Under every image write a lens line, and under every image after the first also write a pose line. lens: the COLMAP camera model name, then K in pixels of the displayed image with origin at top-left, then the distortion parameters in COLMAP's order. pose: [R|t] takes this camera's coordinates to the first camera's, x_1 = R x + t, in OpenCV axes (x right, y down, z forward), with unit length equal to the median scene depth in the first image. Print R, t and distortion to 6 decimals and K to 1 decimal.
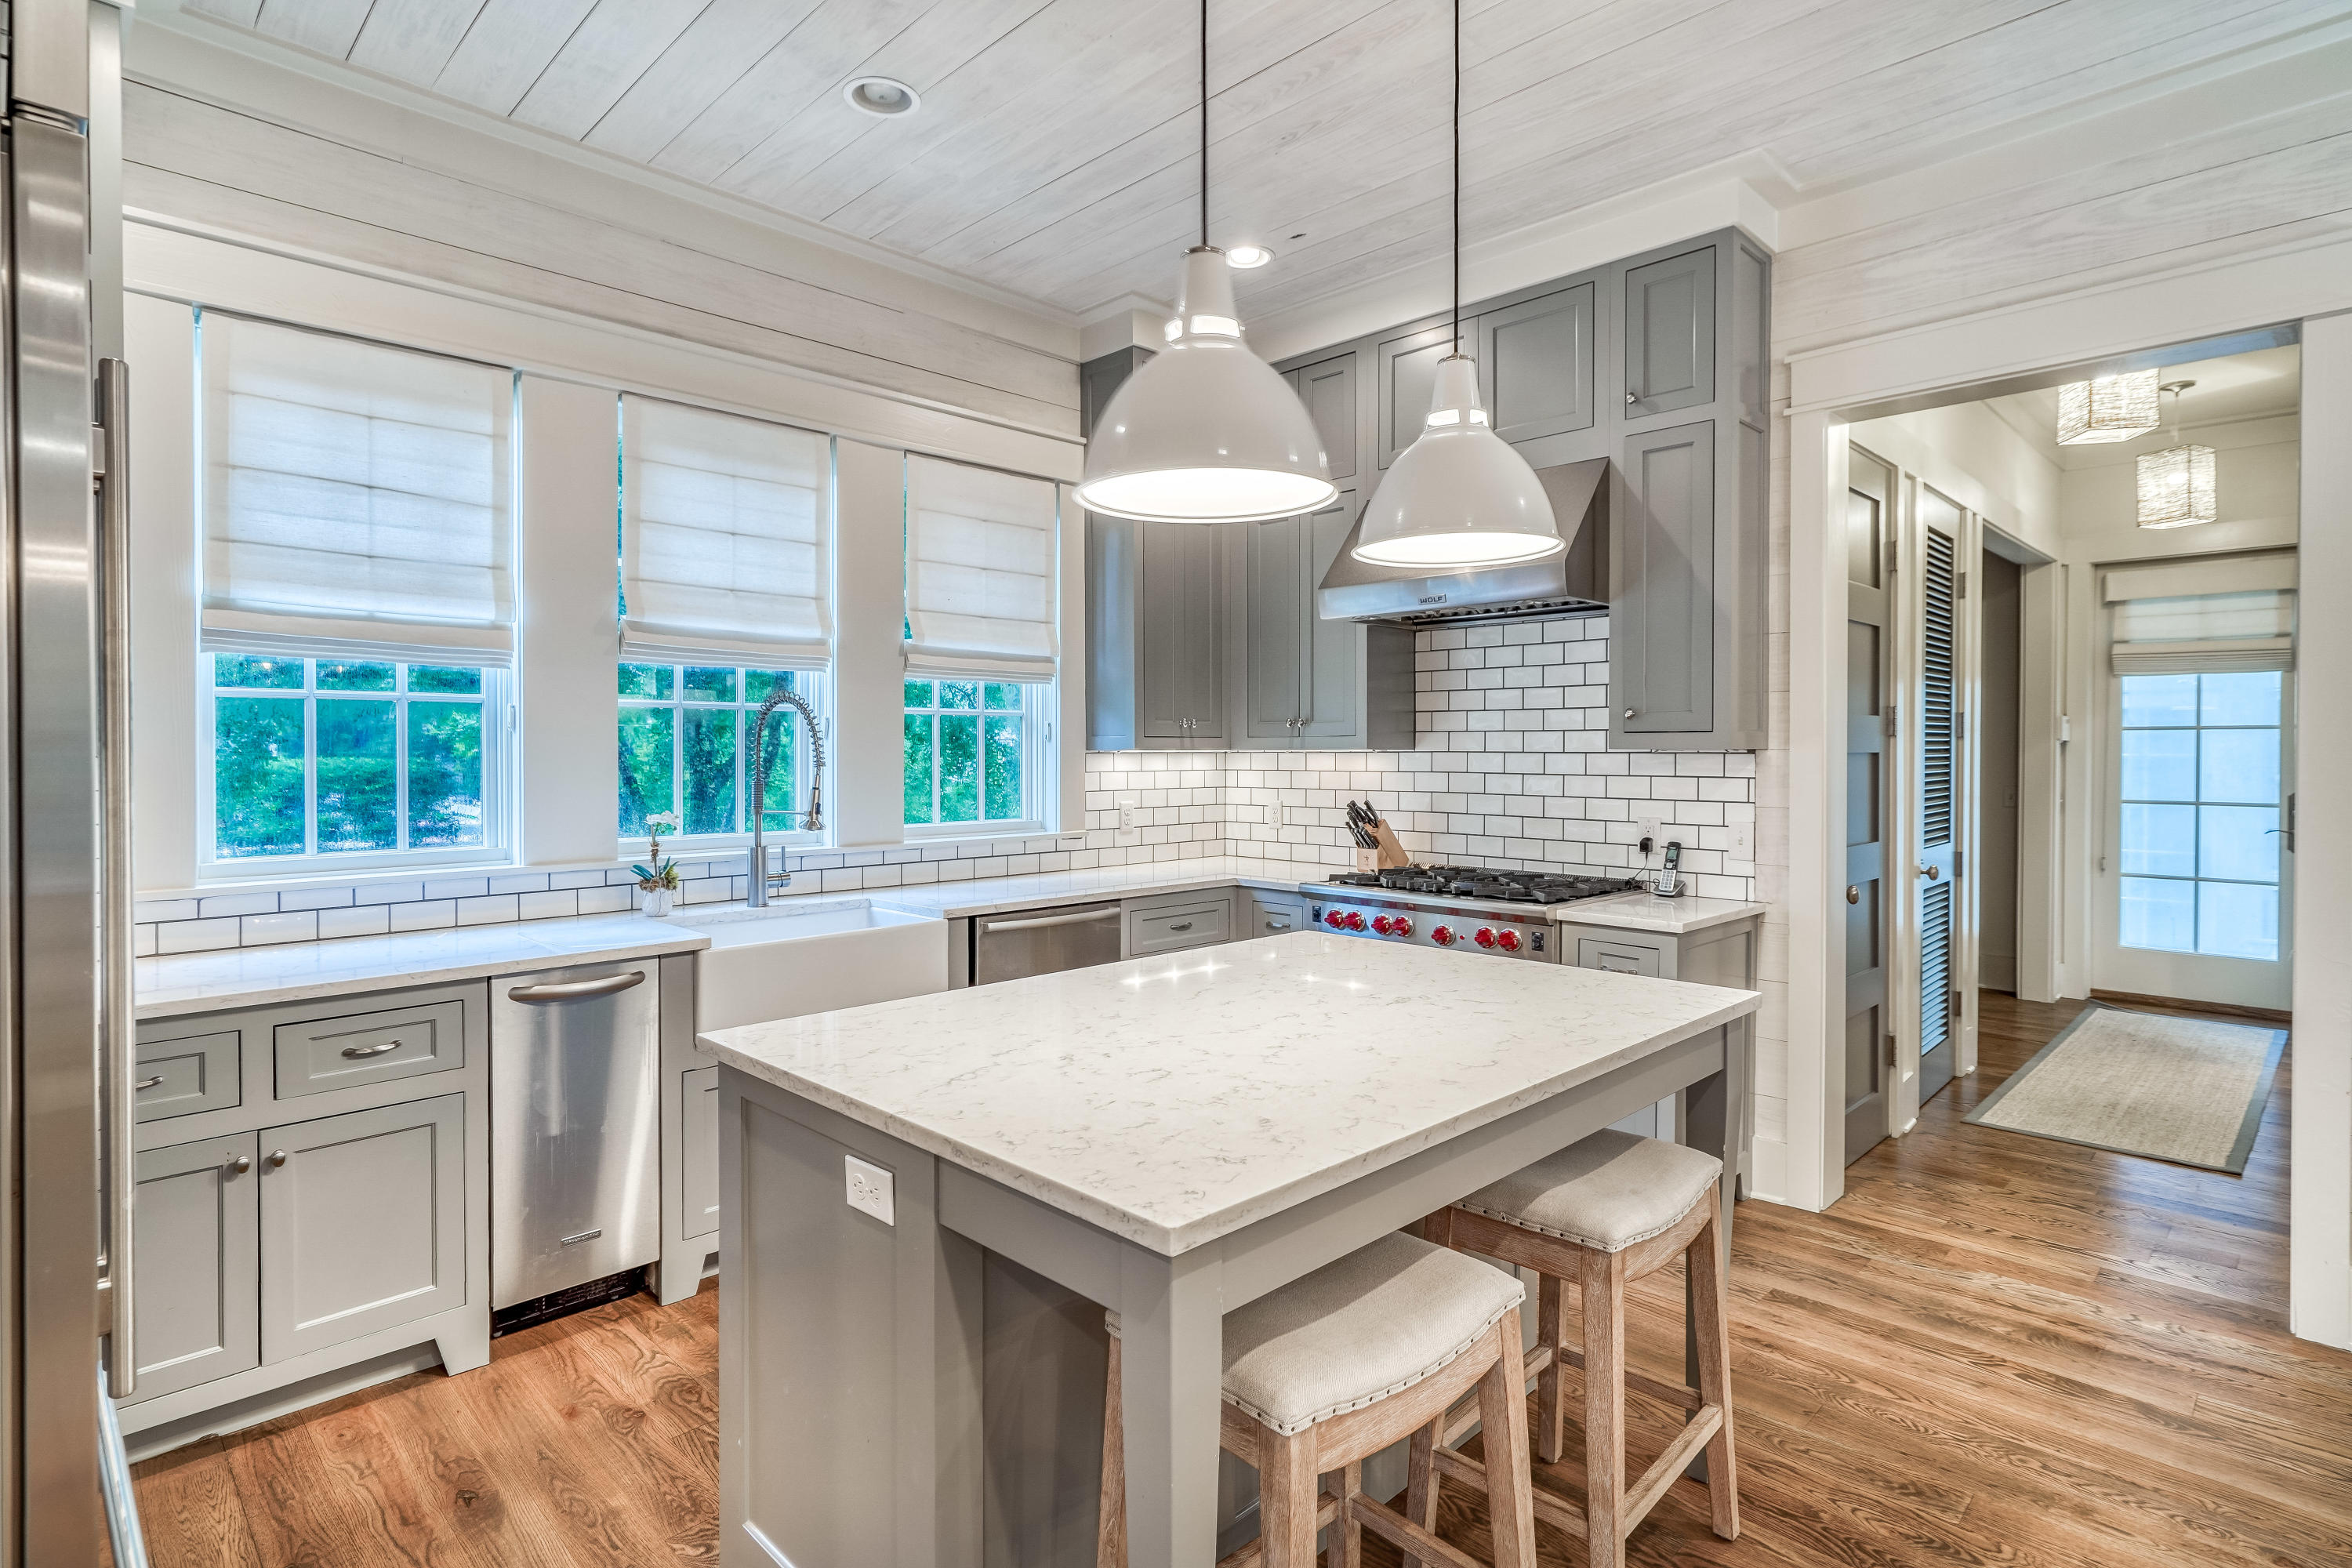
lens RADIAL K [[1135.2, 0, 1181.2], [0, 1135.2, 762.0], [0, 0, 1]] dist [-0.000608, 0.000489]
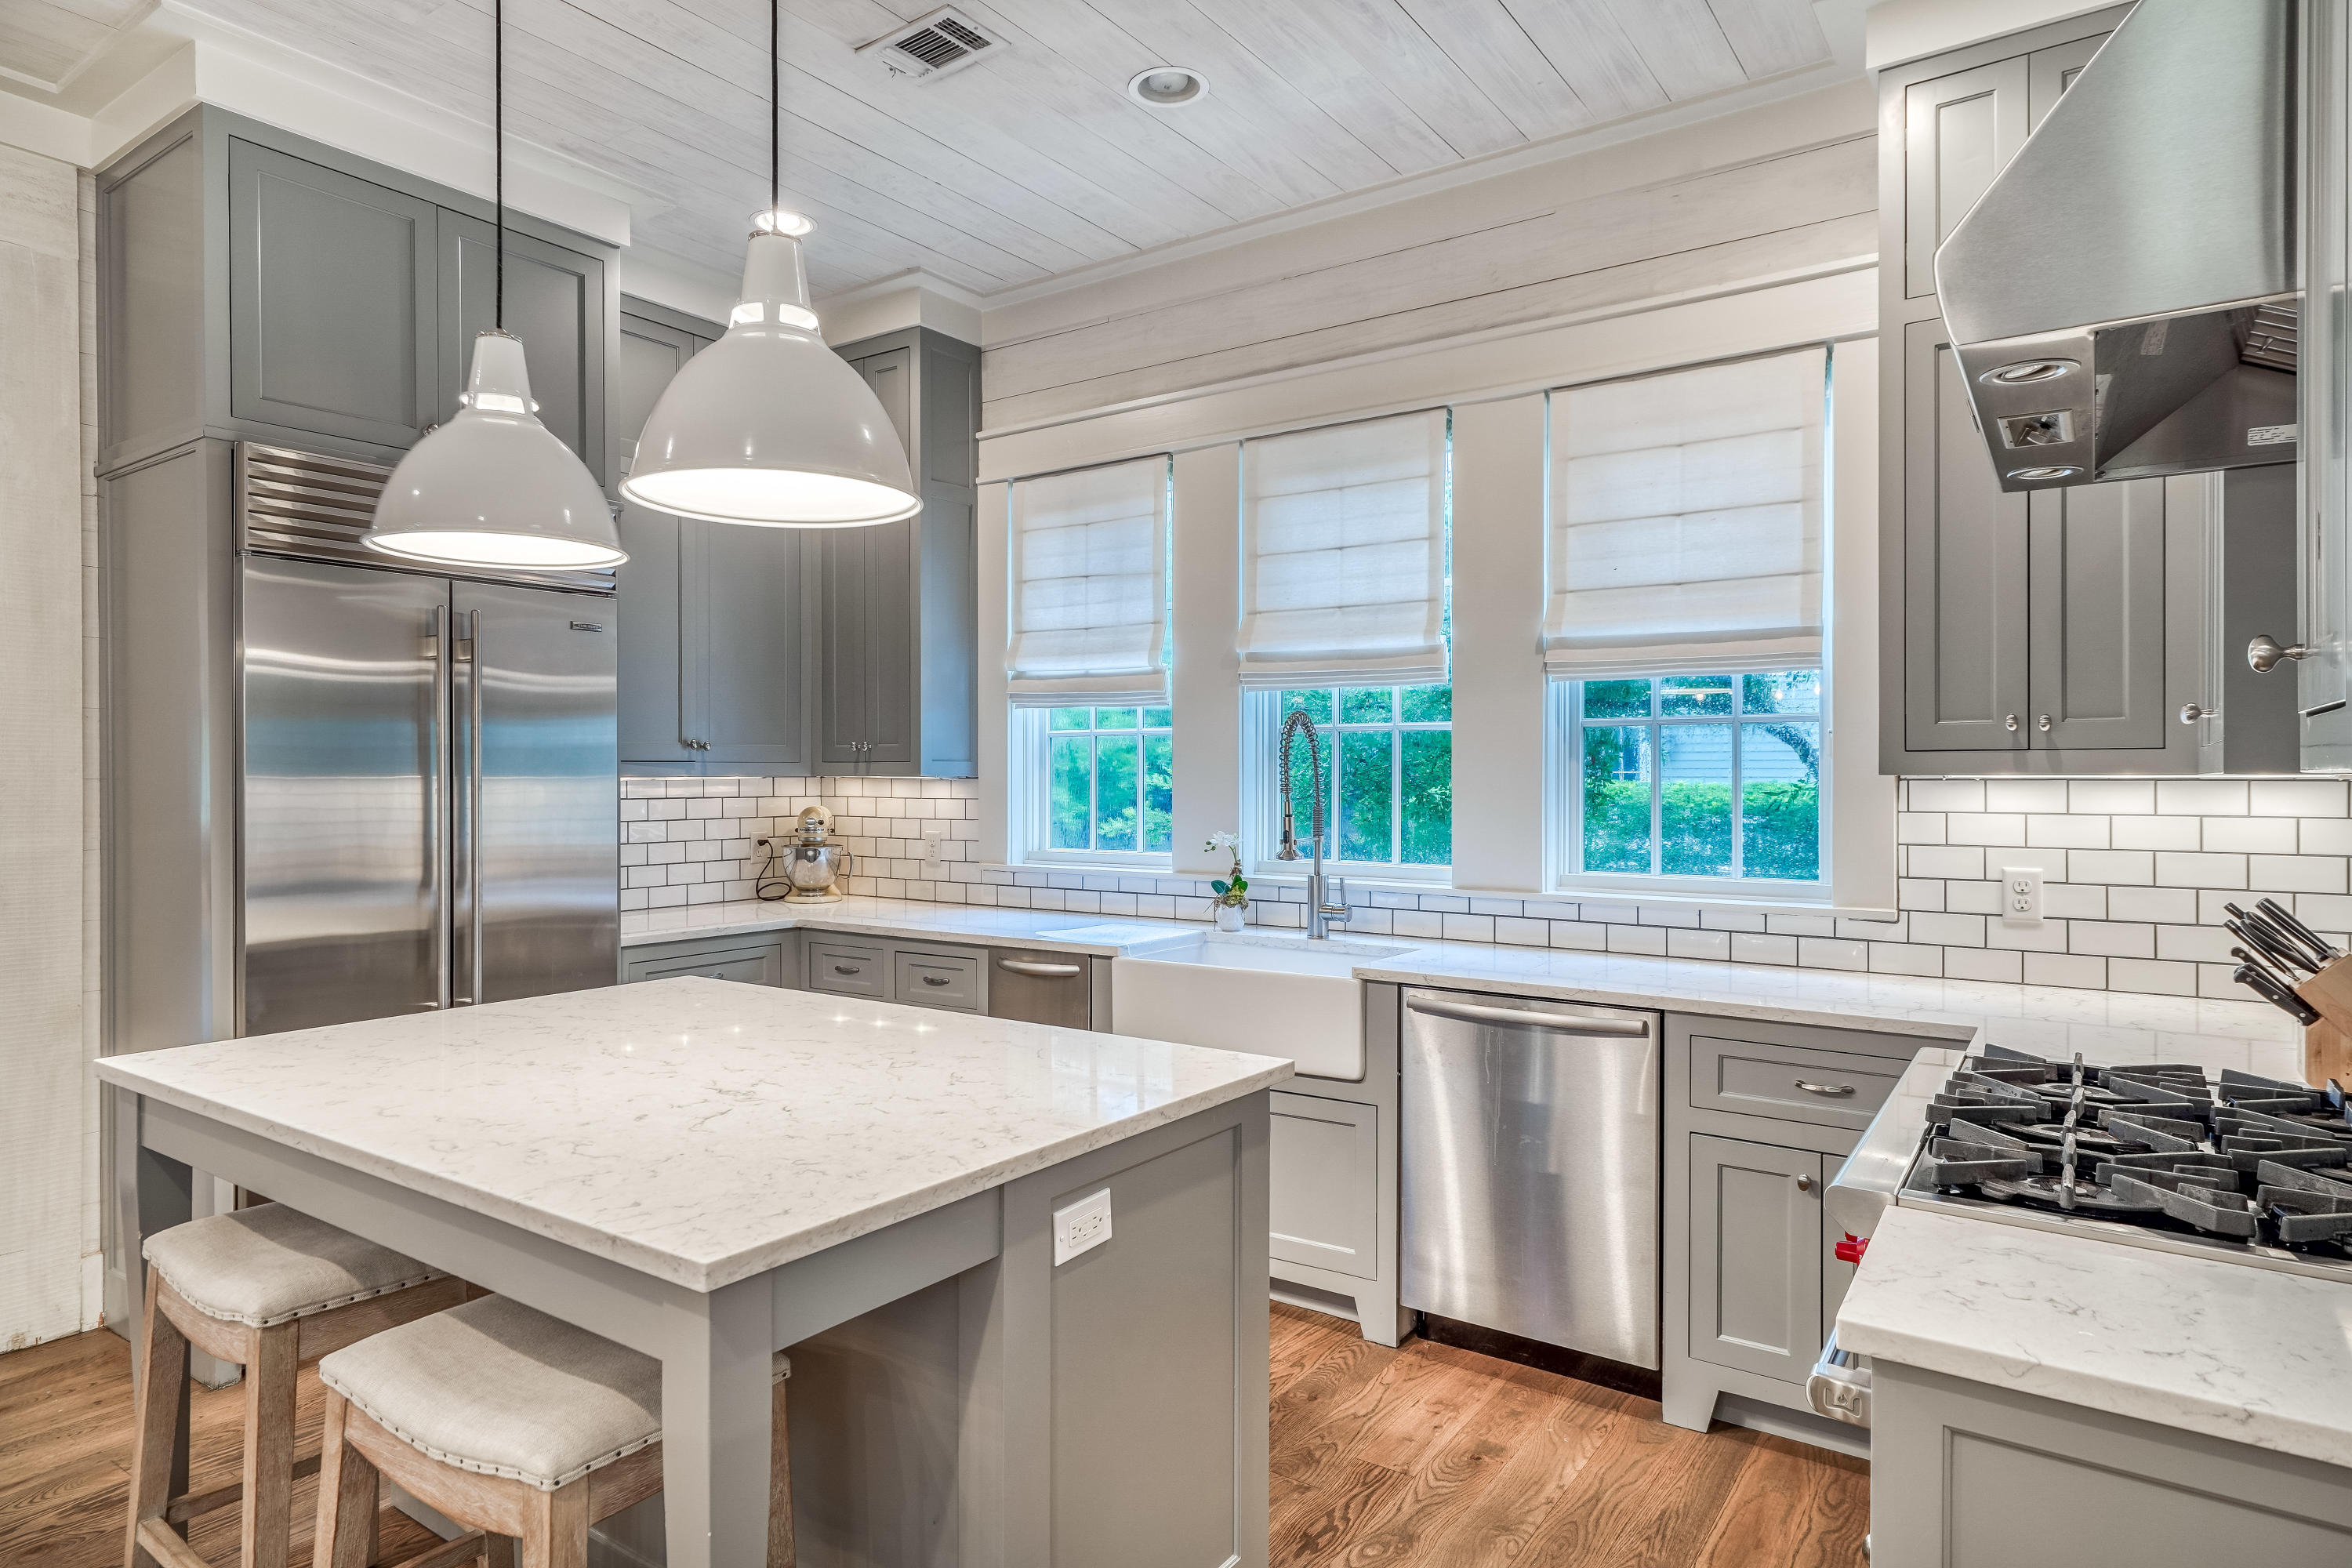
lens RADIAL K [[1312.4, 0, 1182.7], [0, 1312.4, 765.4], [0, 0, 1]] dist [0.018623, -0.000173]
pose [[0.211191, -0.005825, -0.977427, 0.679276], [-0.010156, 0.999915, -0.008153, -0.007438], [0.977392, 0.011649, 0.211114, 0.654462]]
